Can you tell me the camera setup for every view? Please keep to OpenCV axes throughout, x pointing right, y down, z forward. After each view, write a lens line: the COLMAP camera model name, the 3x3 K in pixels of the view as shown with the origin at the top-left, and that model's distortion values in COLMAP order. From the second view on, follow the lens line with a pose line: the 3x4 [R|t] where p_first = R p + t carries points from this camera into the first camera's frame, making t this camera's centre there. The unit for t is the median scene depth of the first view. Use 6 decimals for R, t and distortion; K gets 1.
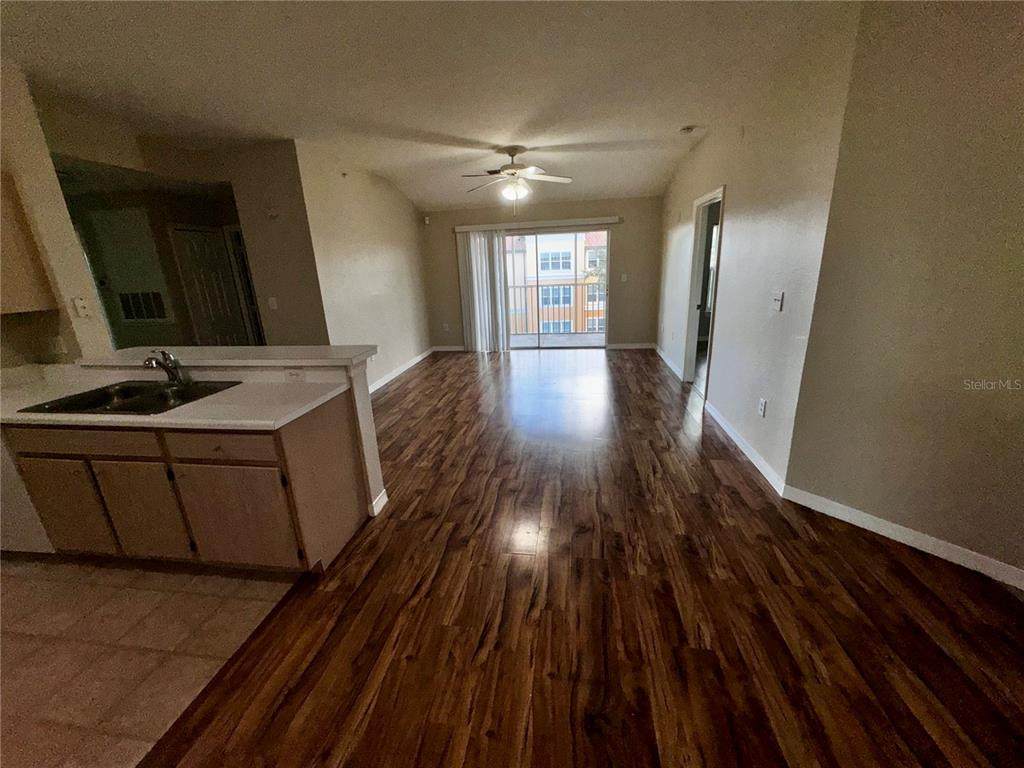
lens RADIAL K [[408.9, 0, 515.5], [0, 408.9, 380.0], [0, 0, 1]] dist [-0.001888, 0.000087]
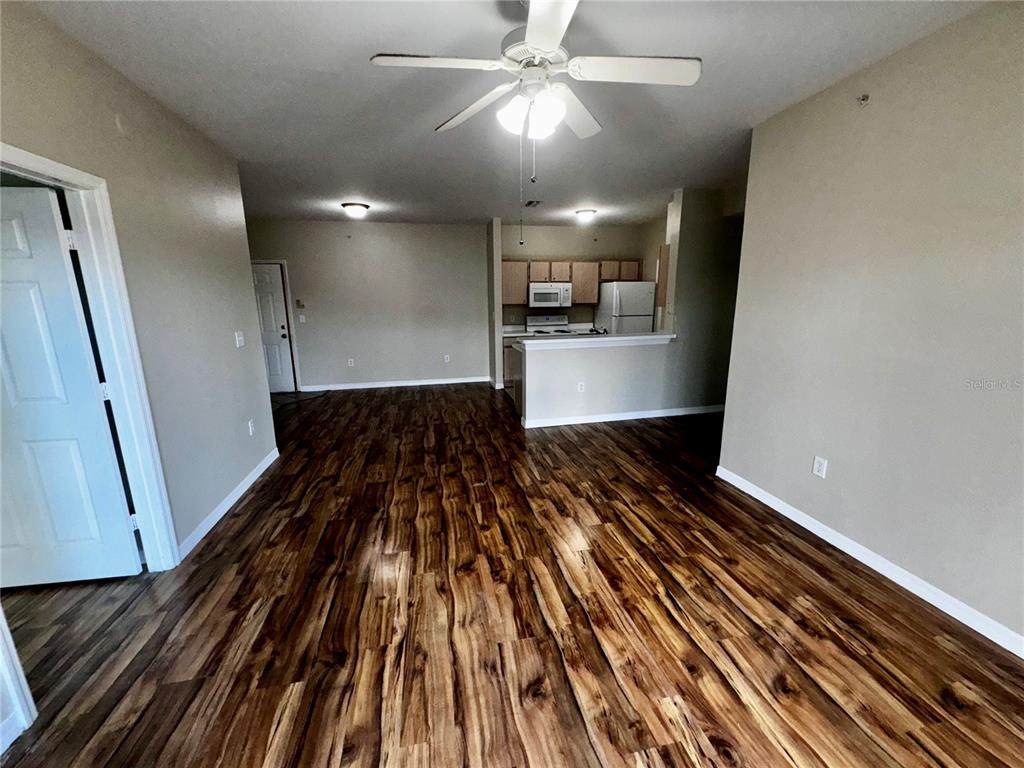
lens RADIAL K [[408.9, 0, 515.9], [0, 408.9, 385.5], [0, 0, 1]] dist [-0.001888, 0.000087]
pose [[-0.935845, 0.125076, -0.329469, 0.276850], [-0.048504, 0.880288, 0.471955, -0.693482], [0.349057, 0.457657, -0.817746, 2.360588]]
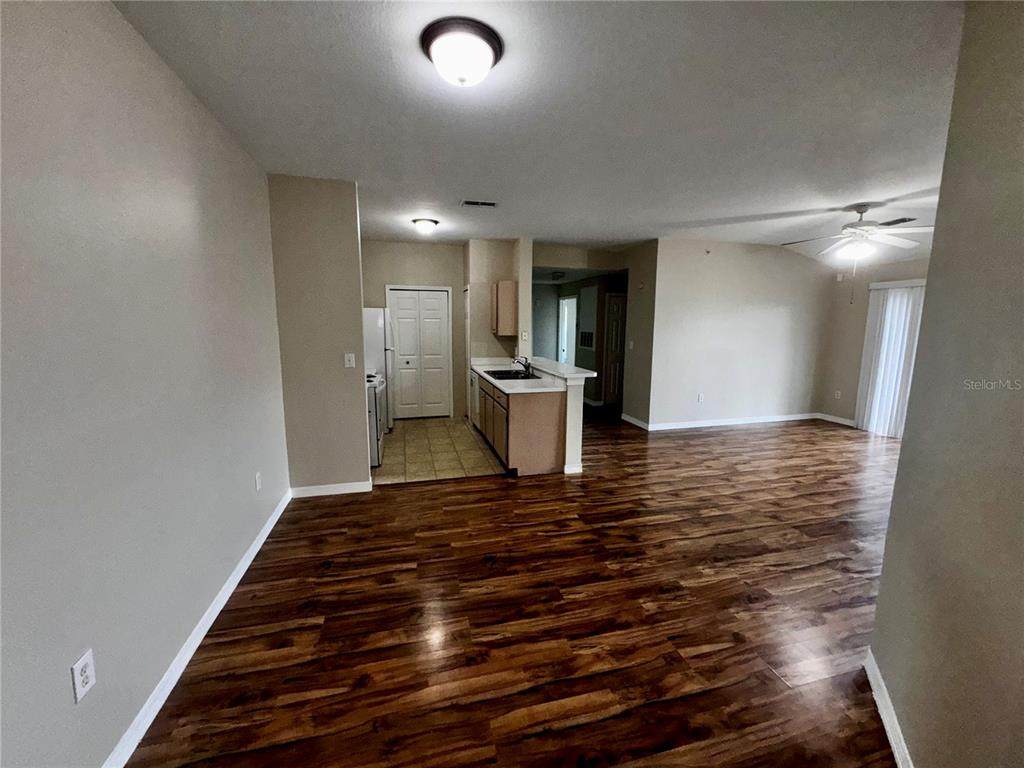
lens RADIAL K [[408.9, 0, 511.0], [0, 408.9, 380.8], [0, 0, 1]] dist [-0.001888, 0.000087]
pose [[0.388990, 0.172839, -0.904883, 0.932537], [-0.274844, 0.959284, 0.065080, -0.063683], [0.879288, 0.223386, 0.420655, 0.042141]]
